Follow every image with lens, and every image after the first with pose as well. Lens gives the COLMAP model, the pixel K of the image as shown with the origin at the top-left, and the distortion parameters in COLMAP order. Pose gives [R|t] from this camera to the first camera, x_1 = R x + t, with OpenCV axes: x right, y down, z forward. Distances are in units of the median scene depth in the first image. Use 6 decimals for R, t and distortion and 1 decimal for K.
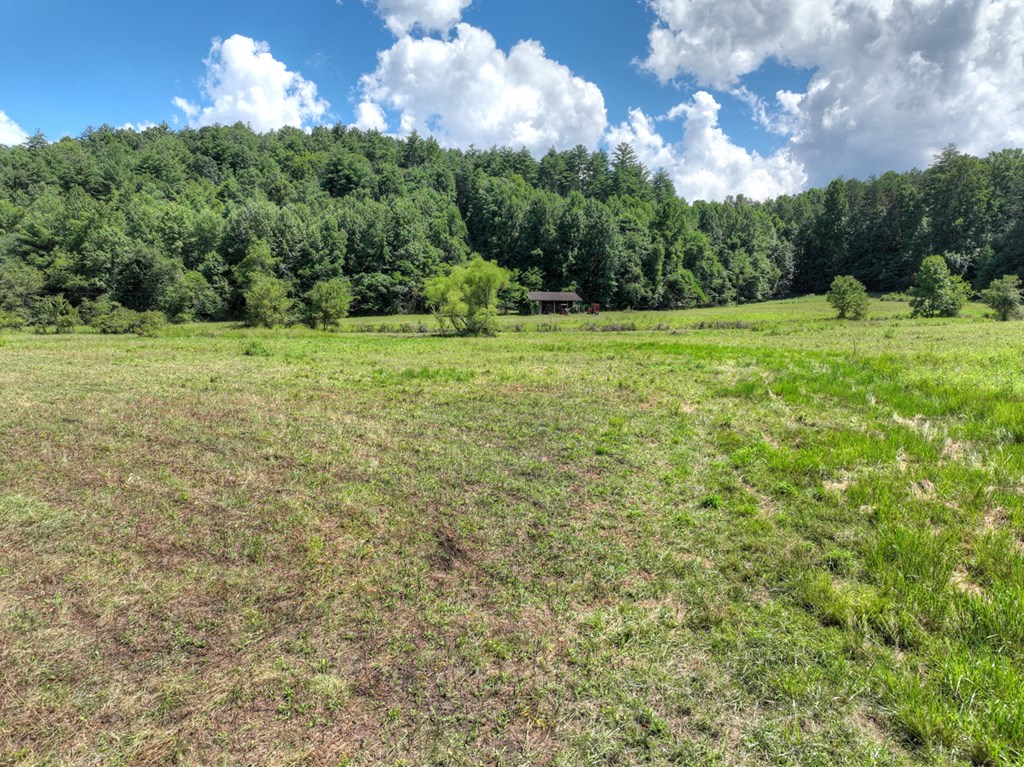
lens RADIAL K [[718.7, 0, 511.6], [0, 718.7, 386.2], [0, 0, 1]] dist [-0.013604, 0.026425]
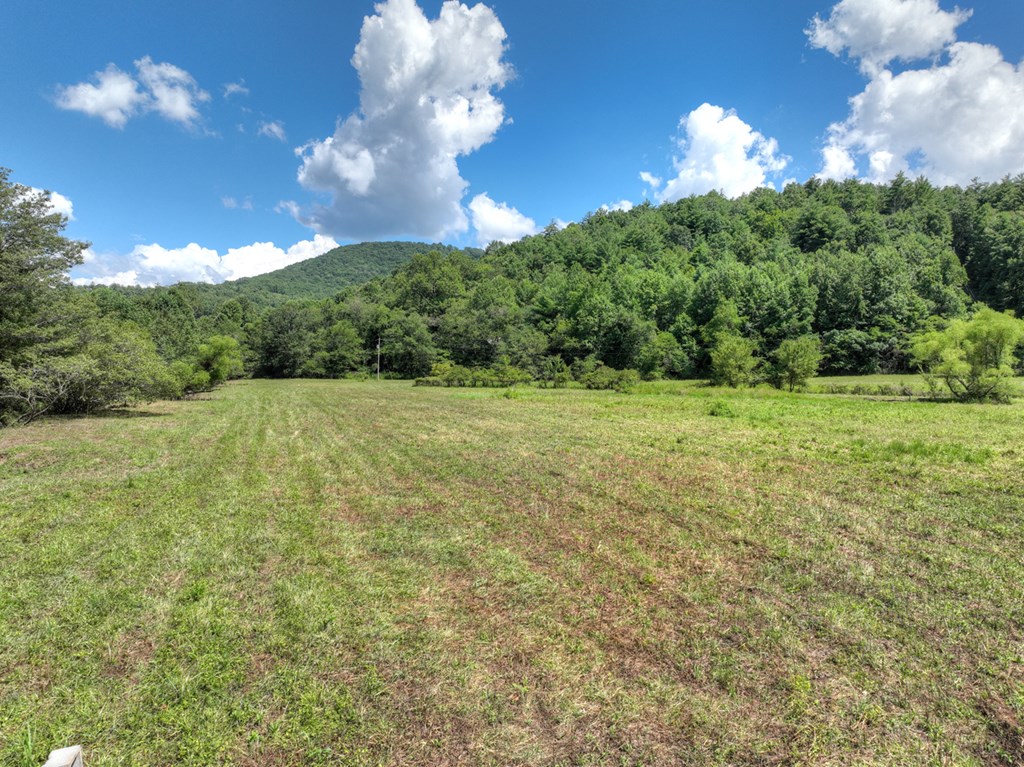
lens RADIAL K [[718.7, 0, 521.1], [0, 718.7, 384.3], [0, 0, 1]] dist [-0.013604, 0.026425]
pose [[0.819385, 0.016039, -0.573019, -0.005841], [-0.063269, 0.996032, -0.062593, -0.002763], [0.569741, 0.087542, 0.817148, 0.011336]]
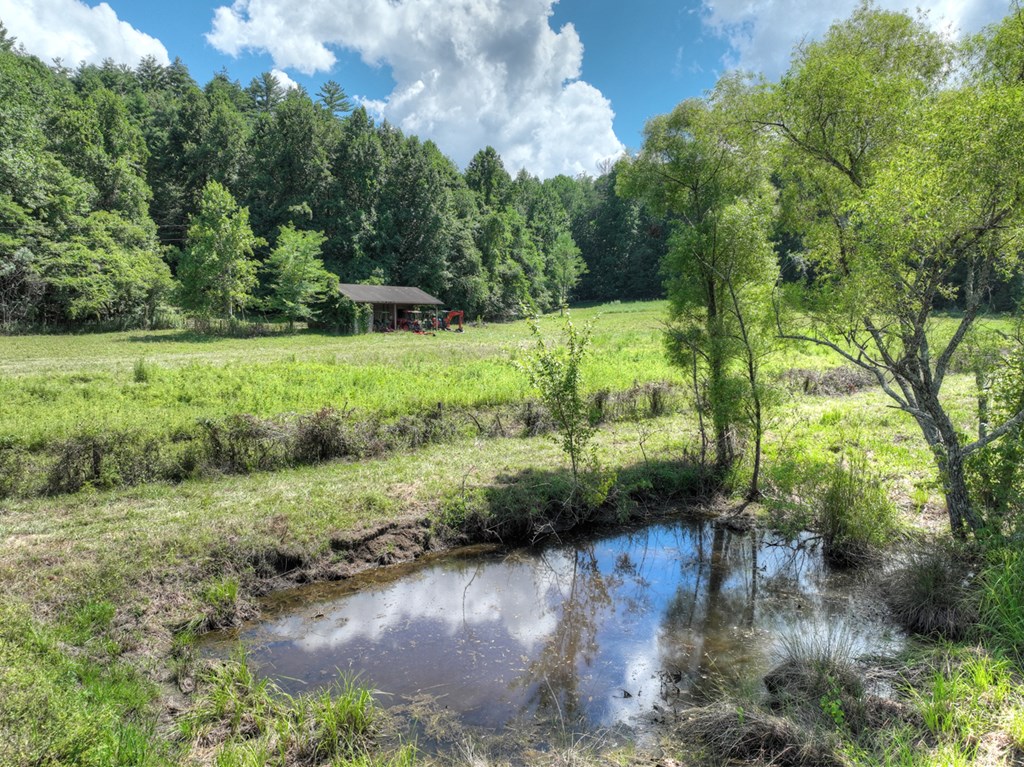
lens RADIAL K [[718.7, 0, 513.9], [0, 718.7, 386.3], [0, 0, 1]] dist [-0.013604, 0.026425]
pose [[0.852017, -0.046082, 0.521483, -0.122888], [0.052701, 0.998608, 0.002139, -0.061766], [-0.520855, 0.025661, 0.853259, 0.559238]]
